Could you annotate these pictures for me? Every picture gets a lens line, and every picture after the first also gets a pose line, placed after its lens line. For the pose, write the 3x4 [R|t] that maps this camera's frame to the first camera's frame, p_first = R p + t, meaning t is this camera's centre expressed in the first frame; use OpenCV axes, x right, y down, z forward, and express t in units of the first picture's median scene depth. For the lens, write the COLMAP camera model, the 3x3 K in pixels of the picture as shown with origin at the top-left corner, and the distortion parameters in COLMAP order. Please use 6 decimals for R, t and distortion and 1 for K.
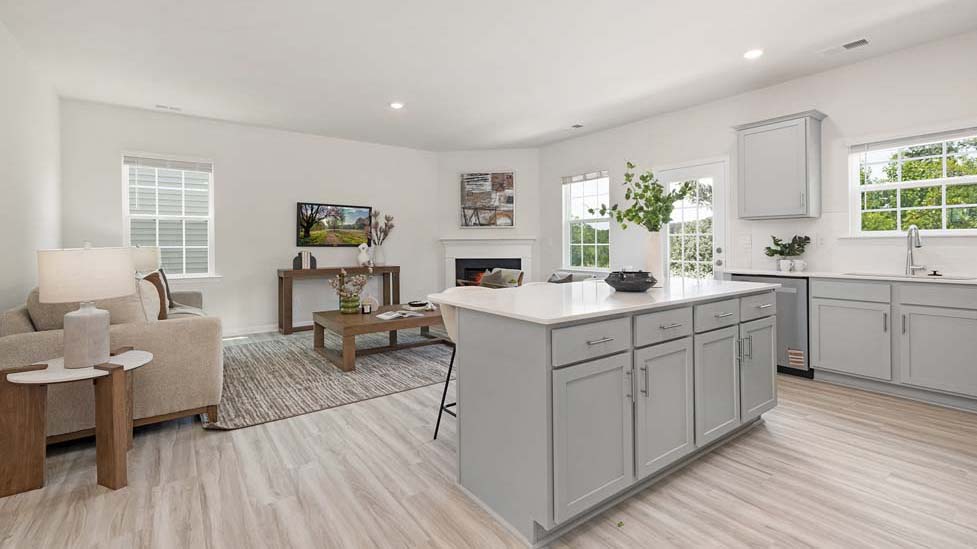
lens RADIAL K [[437.3, 0, 489.3], [0, 437.3, 251.2], [0, 0, 1]] dist [0.010770, -0.000258]
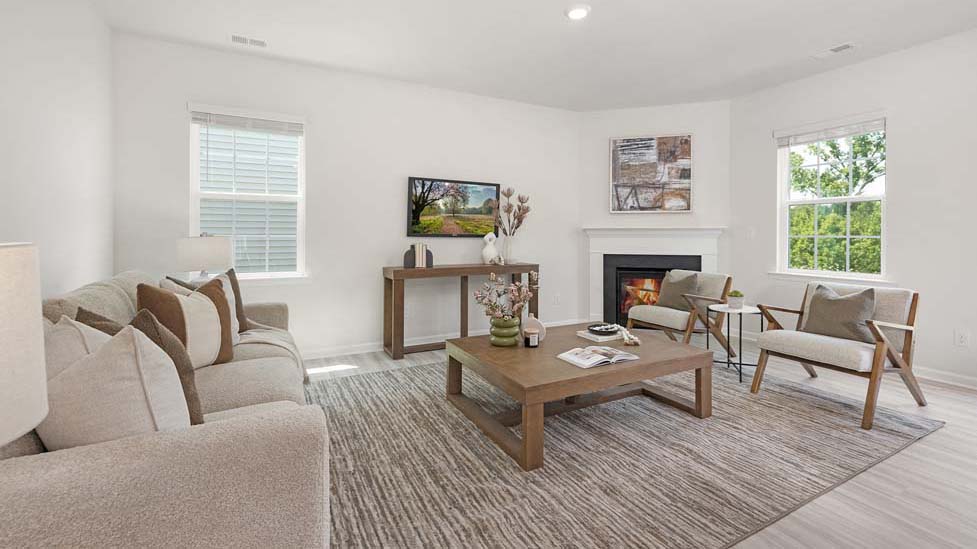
lens RADIAL K [[423.6, 0, 489.9], [0, 423.6, 238.4], [0, 0, 1]] dist [0.000392, 0.000196]
pose [[0.990114, 0.008393, -0.140017, -0.204936], [-0.009341, 0.999938, -0.006117, -0.004702], [0.139957, 0.007365, 0.990130, 0.318468]]
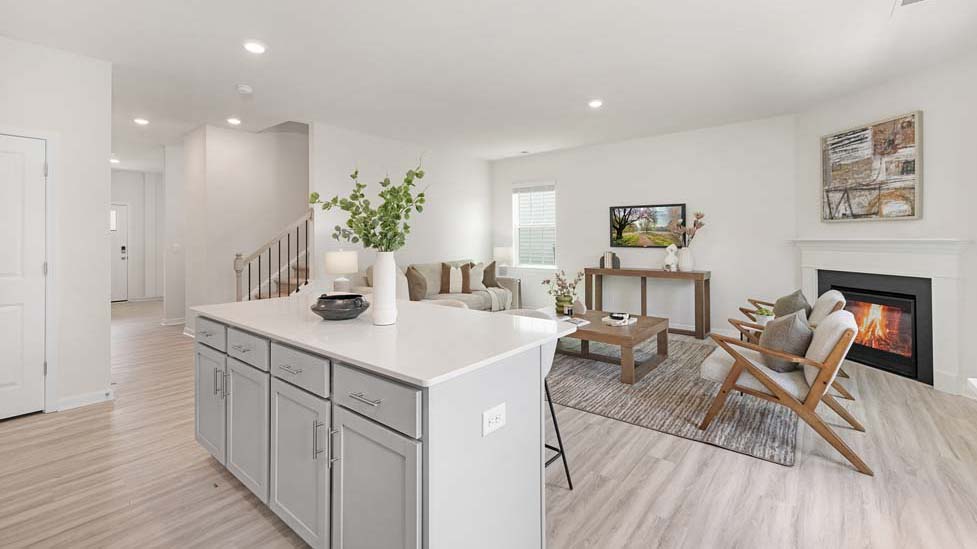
lens RADIAL K [[404.8, 0, 480.3], [0, 404.8, 243.5], [0, 0, 1]] dist [-0.000227, -0.000368]
pose [[0.240831, 0.014184, -0.970463, 0.478180], [-0.011211, 0.999867, 0.011832, -0.028820], [0.970502, 0.008030, 0.240958, 0.446870]]
